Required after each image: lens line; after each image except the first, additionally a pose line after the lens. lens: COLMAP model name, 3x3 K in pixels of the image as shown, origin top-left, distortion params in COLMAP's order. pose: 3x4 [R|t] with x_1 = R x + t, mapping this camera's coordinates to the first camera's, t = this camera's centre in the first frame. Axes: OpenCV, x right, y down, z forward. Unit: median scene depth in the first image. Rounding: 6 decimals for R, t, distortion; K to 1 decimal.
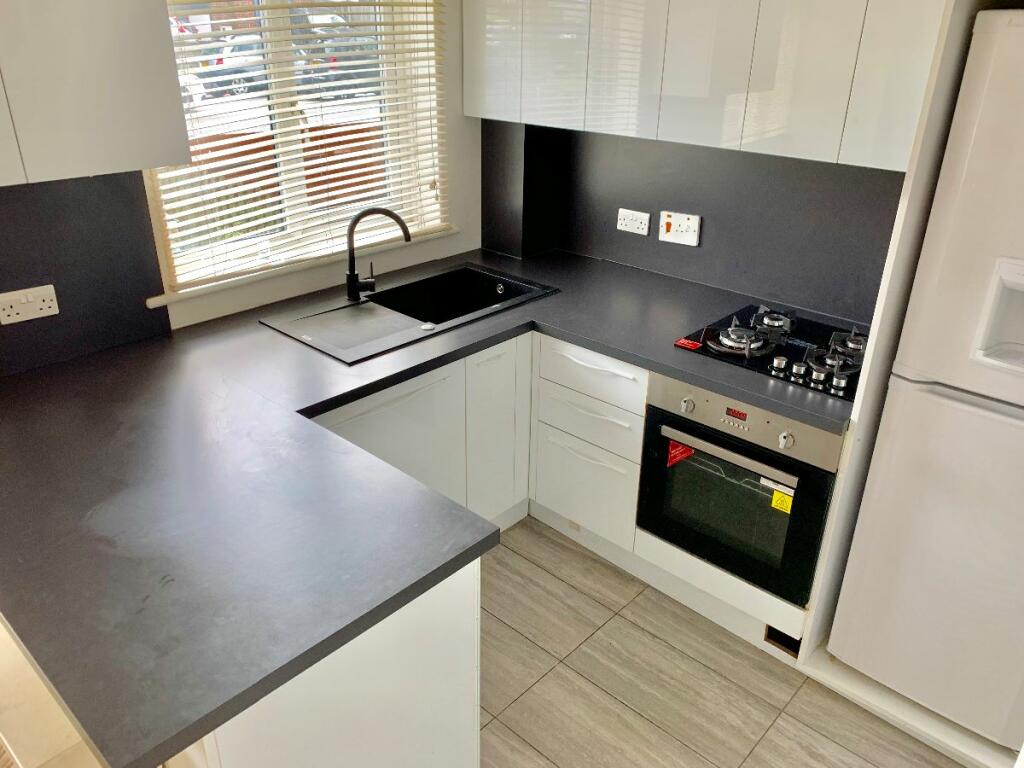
lens RADIAL K [[784.0, 0, 509.2], [0, 784.0, 378.4], [0, 0, 1]] dist [0.047292, -0.066760]
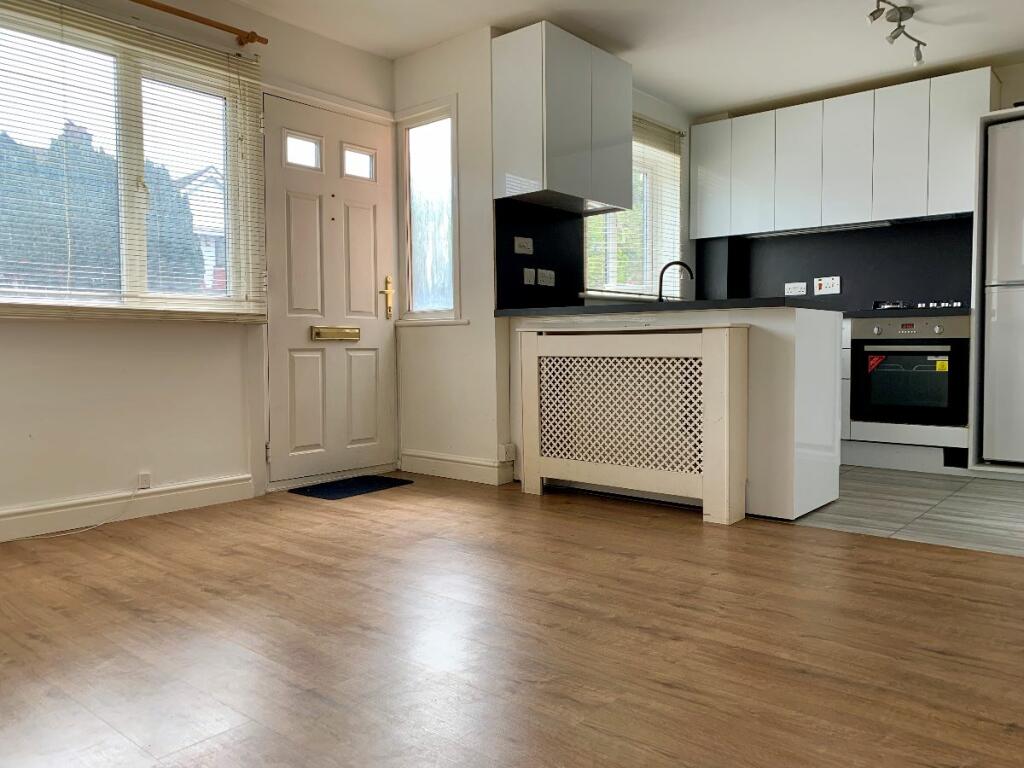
lens RADIAL K [[784.0, 0, 504.3], [0, 784.0, 381.7], [0, 0, 1]] dist [0.047292, -0.066760]
pose [[0.998850, -0.019286, 0.043901, -0.728052], [0.034492, 0.924998, -0.378402, 0.807005], [-0.033311, 0.379481, 0.924600, -0.651979]]
